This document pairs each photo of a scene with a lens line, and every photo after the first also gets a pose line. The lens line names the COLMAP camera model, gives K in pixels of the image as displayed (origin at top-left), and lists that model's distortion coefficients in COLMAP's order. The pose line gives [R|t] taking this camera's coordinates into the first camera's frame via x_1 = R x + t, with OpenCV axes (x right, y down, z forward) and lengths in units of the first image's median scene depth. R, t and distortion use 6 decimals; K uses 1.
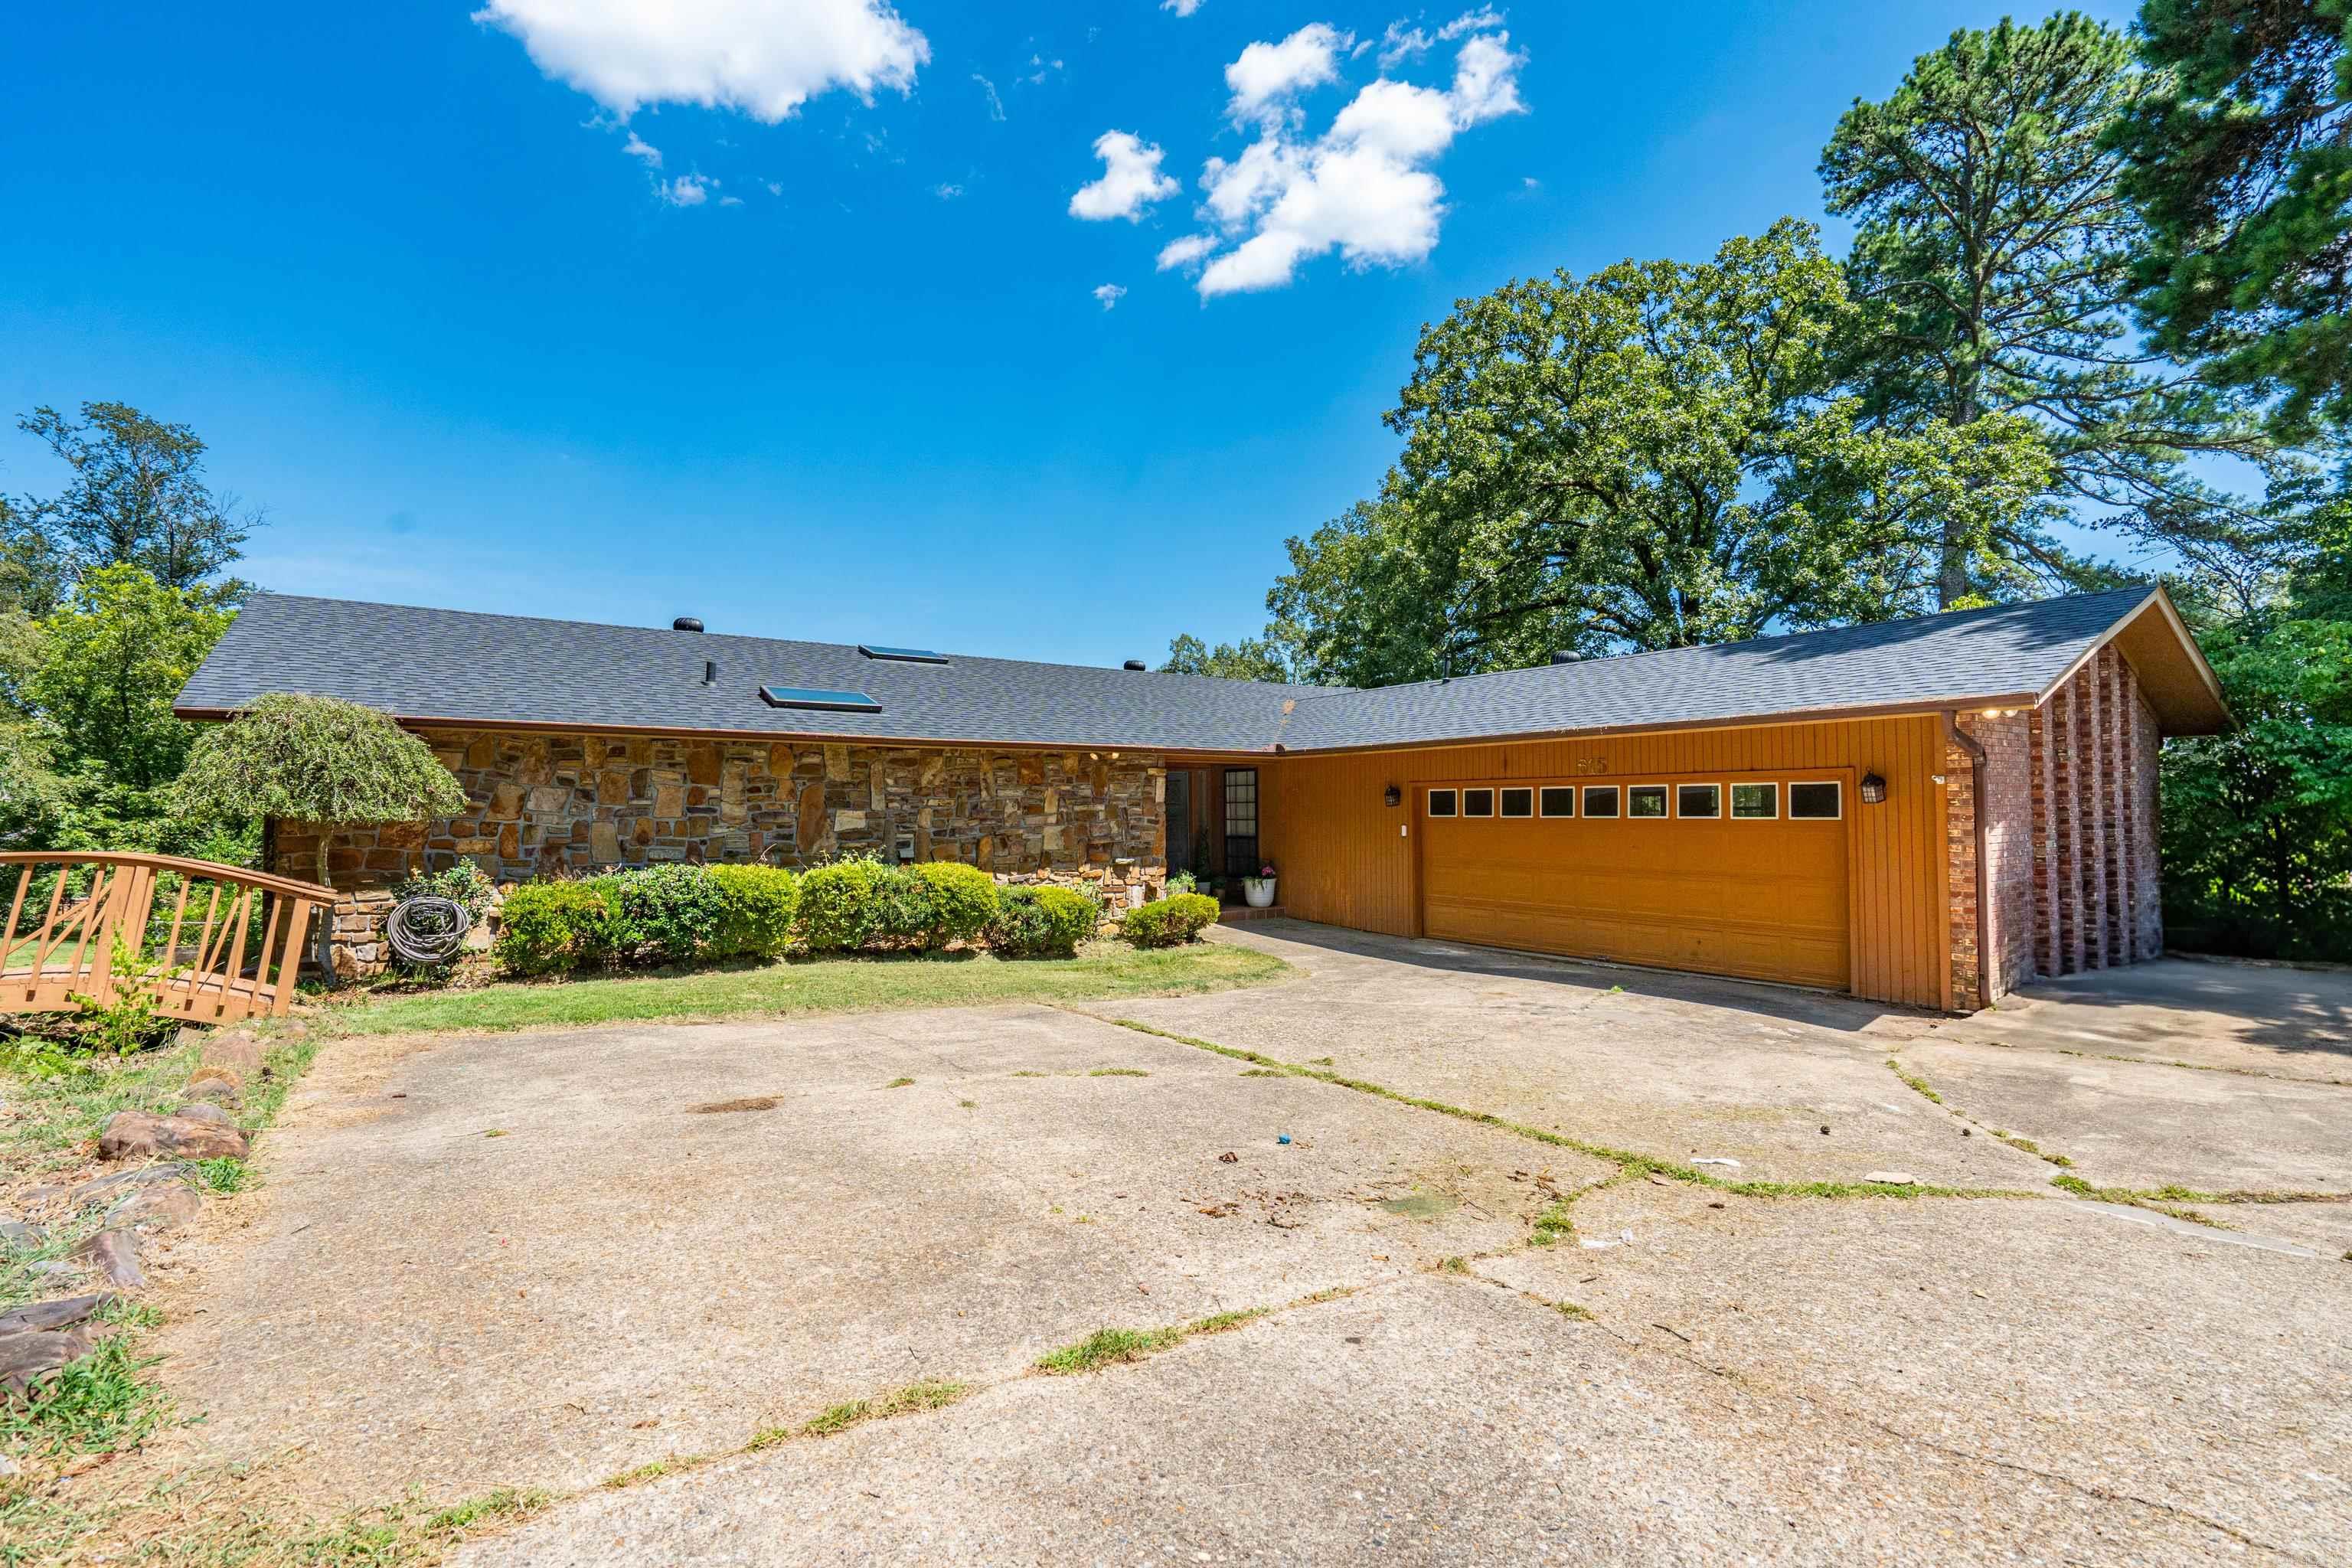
lens RADIAL K [[1074.4, 0, 1181.3], [0, 1074.4, 786.8], [0, 0, 1]] dist [-0.001402, 0.000595]
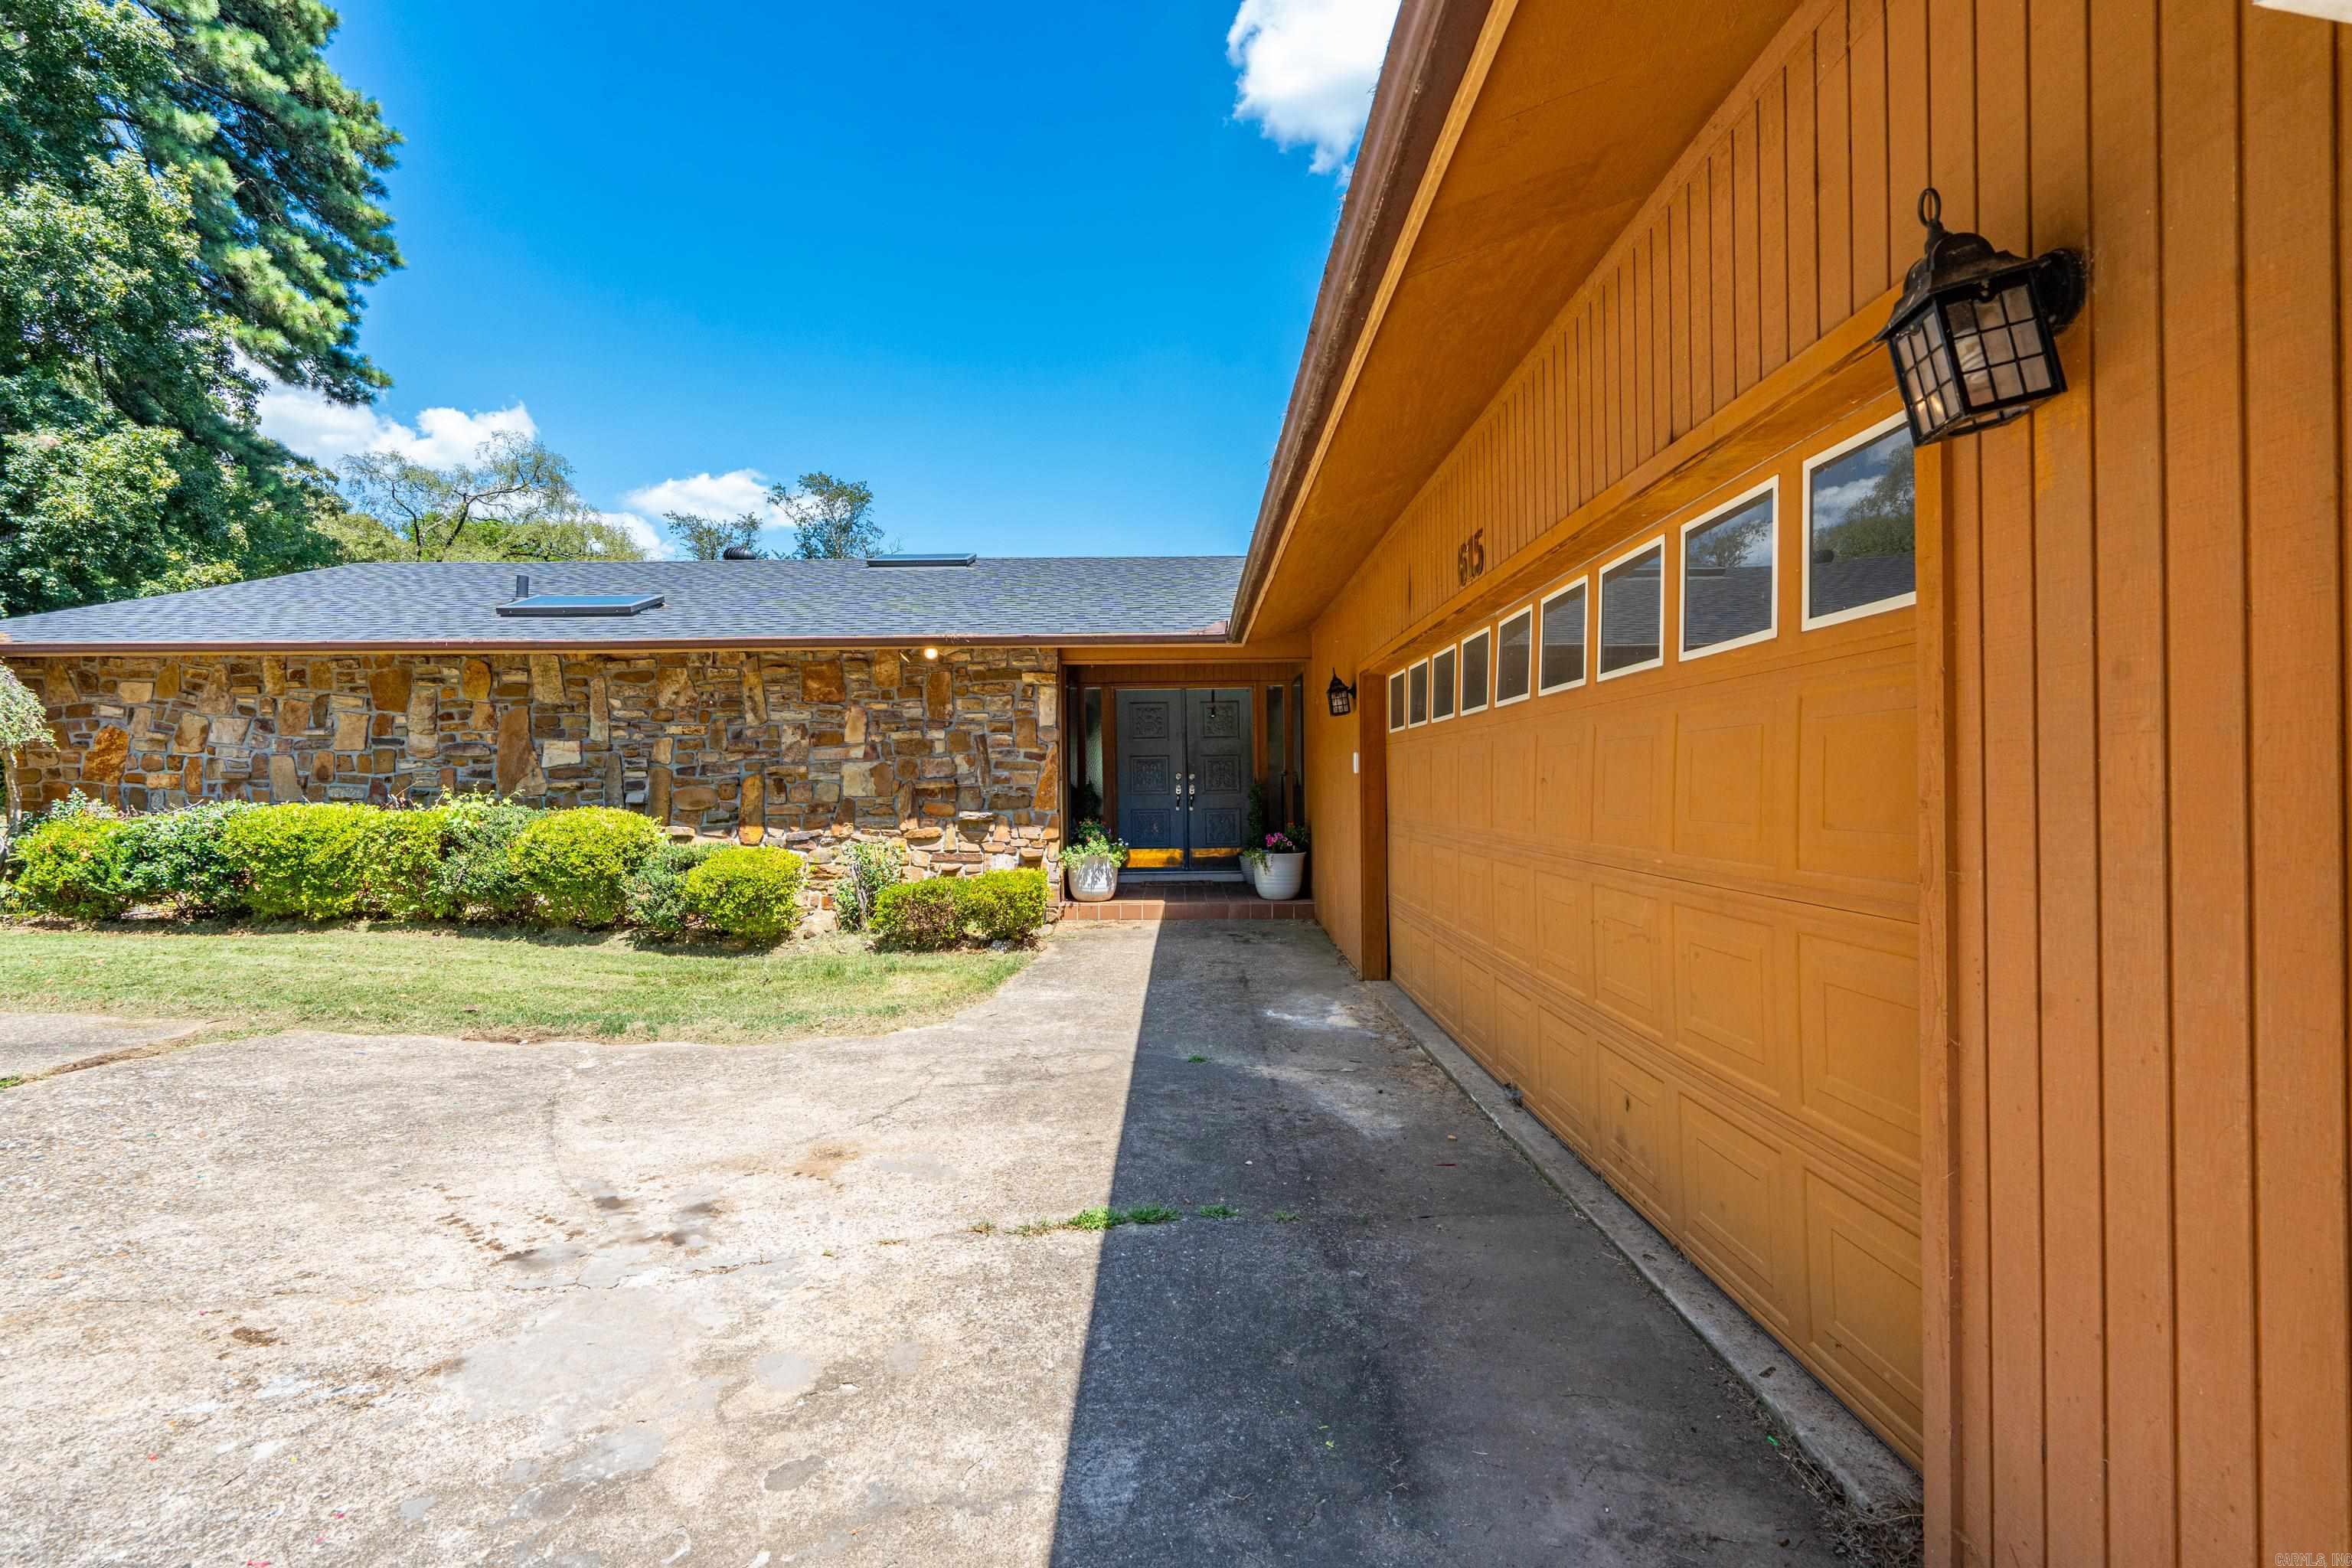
lens RADIAL K [[1074.4, 0, 1173.4], [0, 1074.4, 782.5], [0, 0, 1]] dist [-0.001402, 0.000595]
pose [[0.797694, -0.005657, -0.603036, 0.500435], [0.017675, 0.999746, 0.014001, 0.047675], [0.602803, -0.021827, 0.797591, 0.626982]]
